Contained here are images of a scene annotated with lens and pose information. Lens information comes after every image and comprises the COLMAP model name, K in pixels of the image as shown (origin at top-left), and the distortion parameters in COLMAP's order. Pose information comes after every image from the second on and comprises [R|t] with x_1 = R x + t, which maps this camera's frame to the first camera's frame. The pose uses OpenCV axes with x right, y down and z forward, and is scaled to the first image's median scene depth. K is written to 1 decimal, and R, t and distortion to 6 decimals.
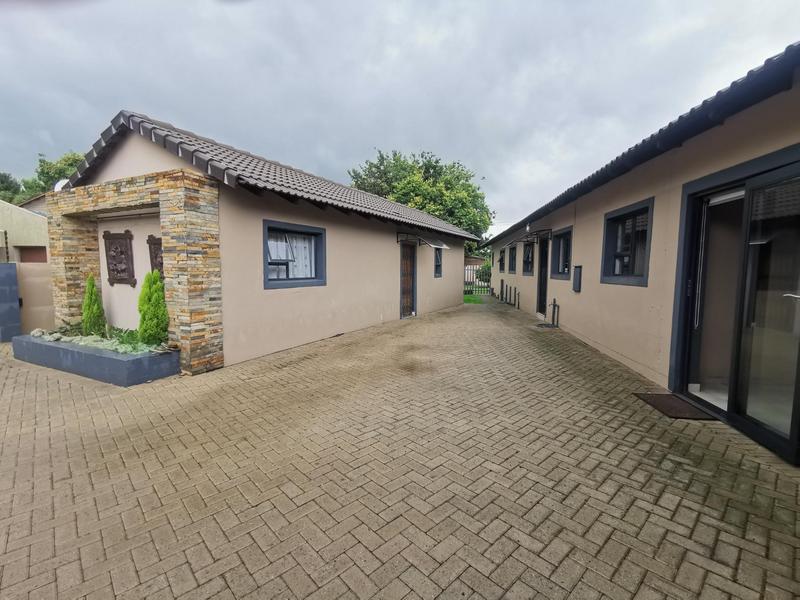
lens RADIAL K [[368.0, 0, 401.3], [0, 368.0, 300.6], [0, 0, 1]] dist [0.010896, -0.008498]
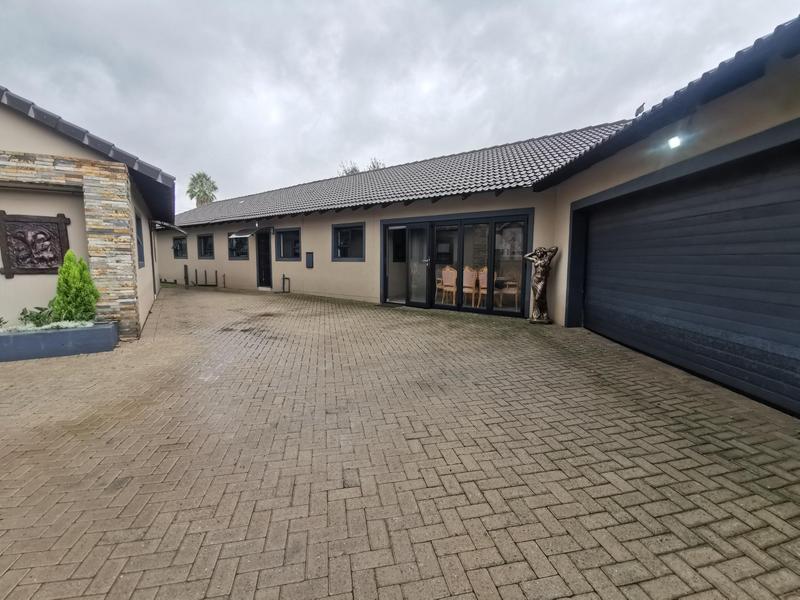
lens RADIAL K [[368.0, 0, 401.3], [0, 368.0, 300.6], [0, 0, 1]] dist [0.010896, -0.008498]
pose [[0.517382, -0.096796, 0.850262, -1.126199], [0.070594, 0.995023, 0.070320, 0.054602], [-0.852838, 0.023641, 0.521641, -0.344564]]
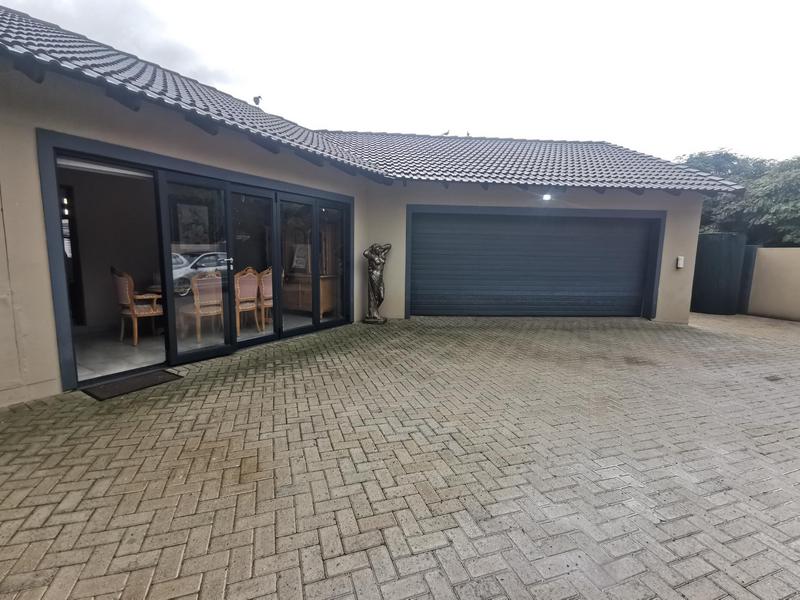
lens RADIAL K [[368.0, 0, 401.3], [0, 368.0, 300.6], [0, 0, 1]] dist [0.010896, -0.008498]
pose [[-0.917812, -0.052163, 0.393573, -0.213985], [0.028645, 0.980047, 0.196691, -0.077756], [-0.395980, 0.191799, -0.898005, 1.246723]]
